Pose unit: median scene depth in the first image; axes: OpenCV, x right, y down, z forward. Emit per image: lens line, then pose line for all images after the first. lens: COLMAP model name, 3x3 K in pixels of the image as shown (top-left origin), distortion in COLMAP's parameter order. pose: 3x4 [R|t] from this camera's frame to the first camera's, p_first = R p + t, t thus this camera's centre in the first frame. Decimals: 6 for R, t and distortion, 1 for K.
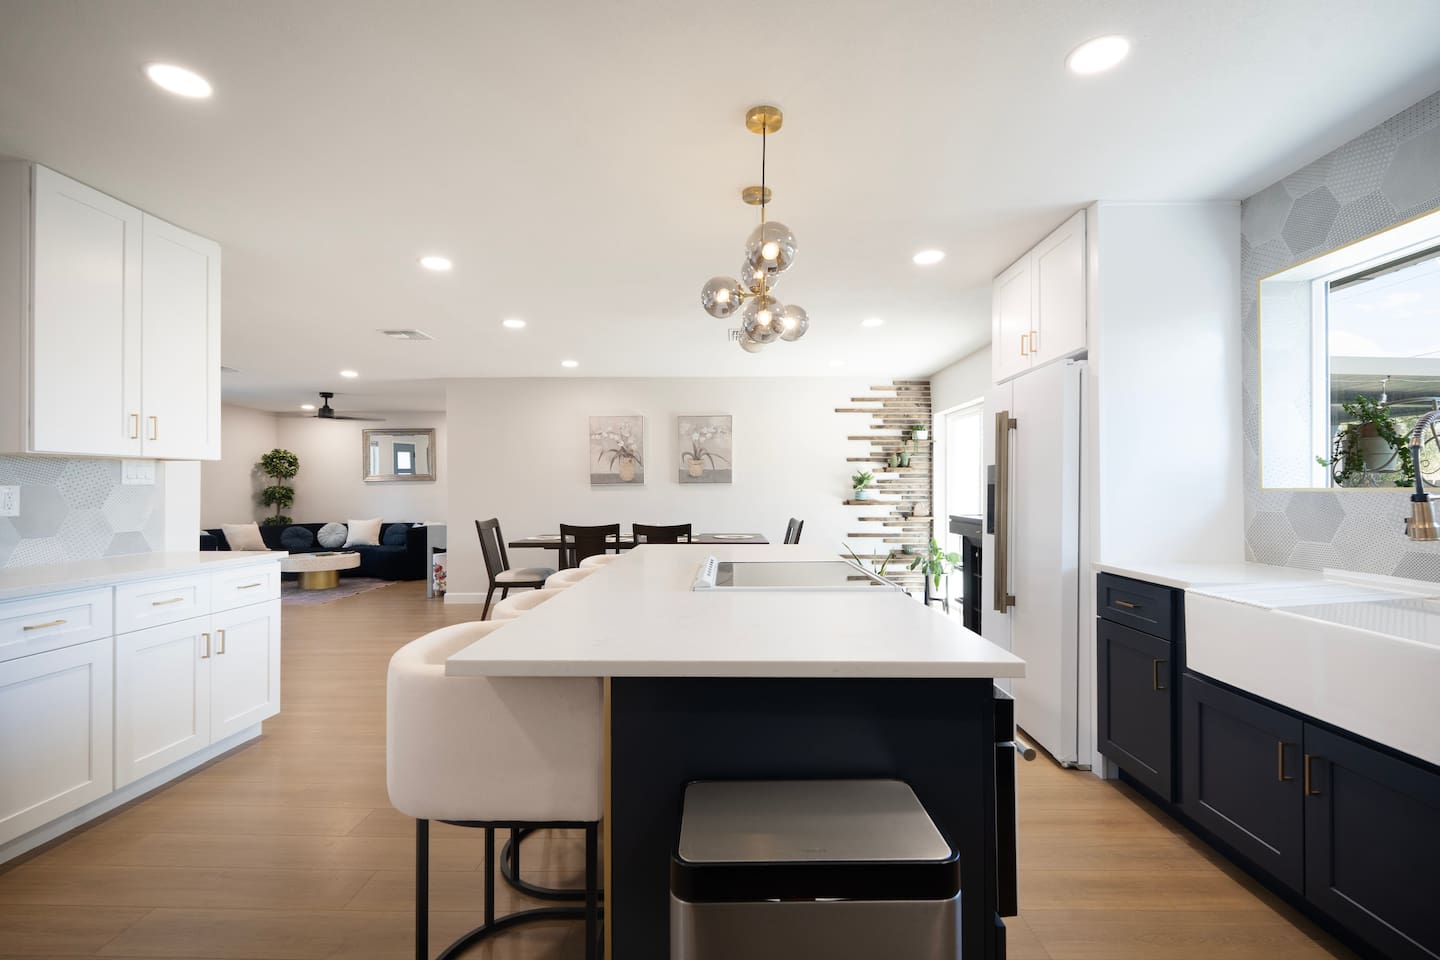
lens RADIAL K [[667.8, 0, 719.2], [0, 667.8, 485.2], [0, 0, 1]] dist [-0.000311, -0.000012]
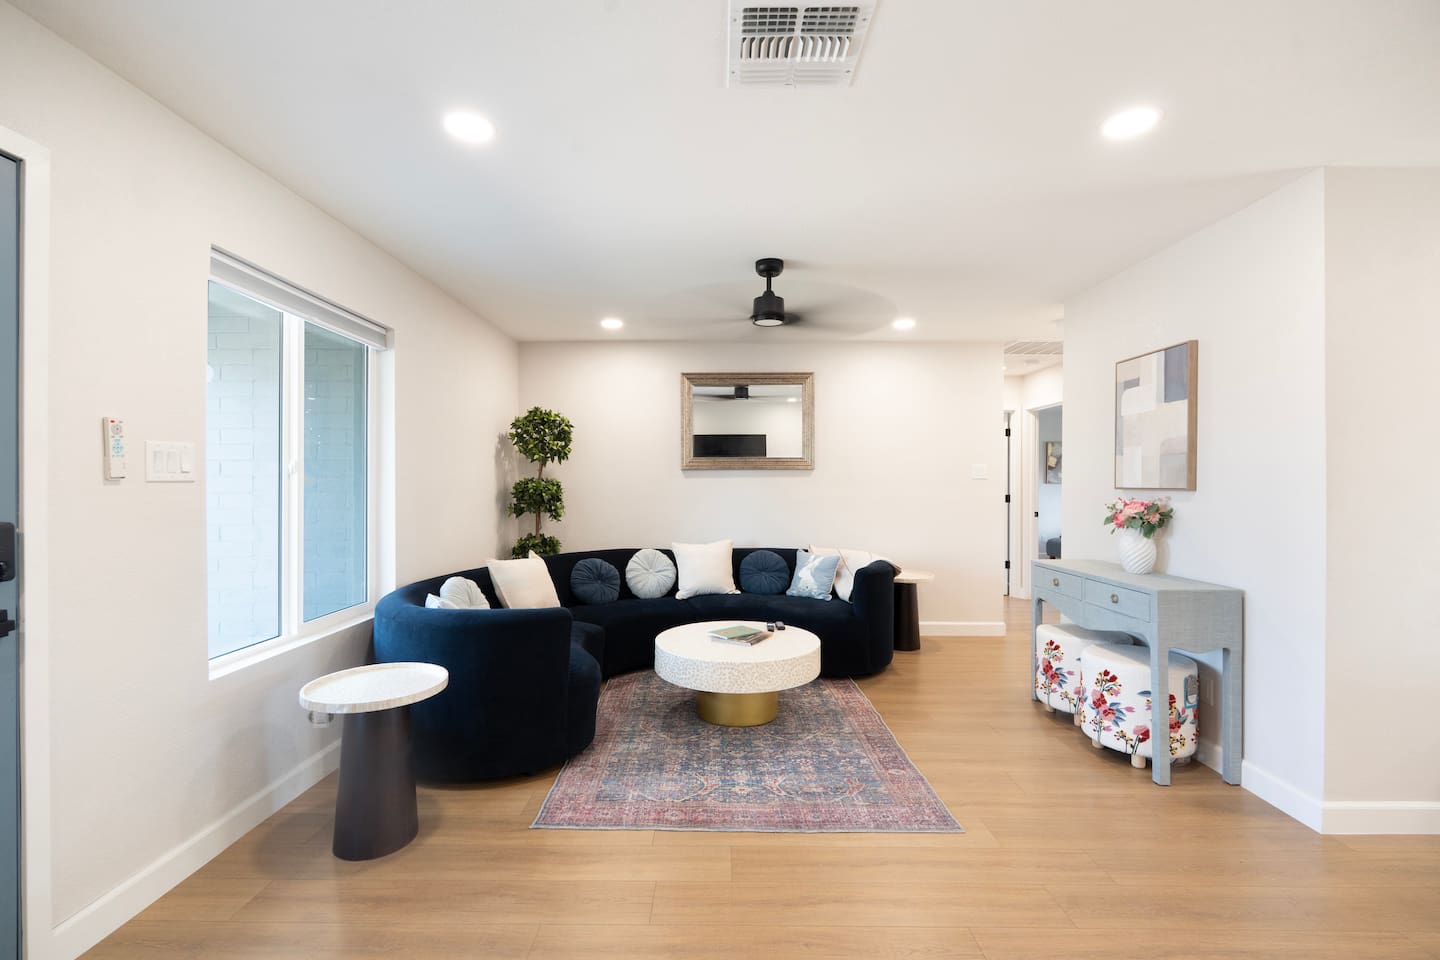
lens RADIAL K [[629.4, 0, 711.3], [0, 629.4, 481.7], [0, 0, 1]] dist [-0.001503, -0.000105]
pose [[0.999930, 0.003560, 0.011299, -0.535192], [-0.003677, 0.999939, 0.010413, -0.001728], [-0.011261, -0.010453, 0.999882, 0.508038]]
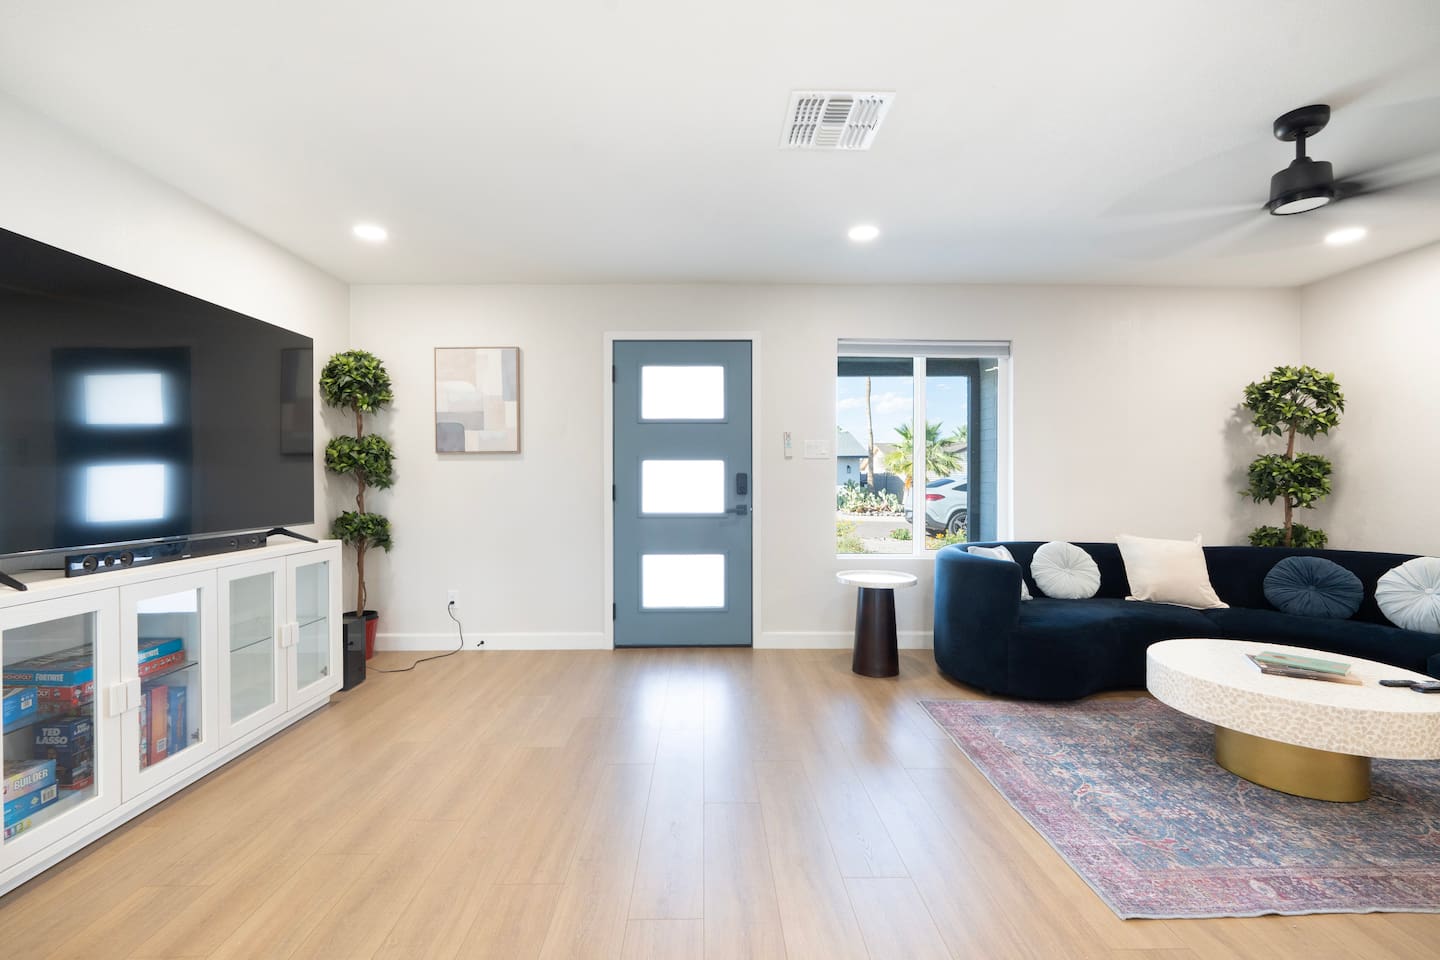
lens RADIAL K [[629.4, 0, 711.3], [0, 629.4, 481.7], [0, 0, 1]] dist [-0.001503, -0.000105]
pose [[0.035231, 0.007899, -0.999348, -0.277267], [0.007758, 0.999936, 0.008178, 0.012715], [0.999349, -0.008041, 0.035168, 0.625595]]
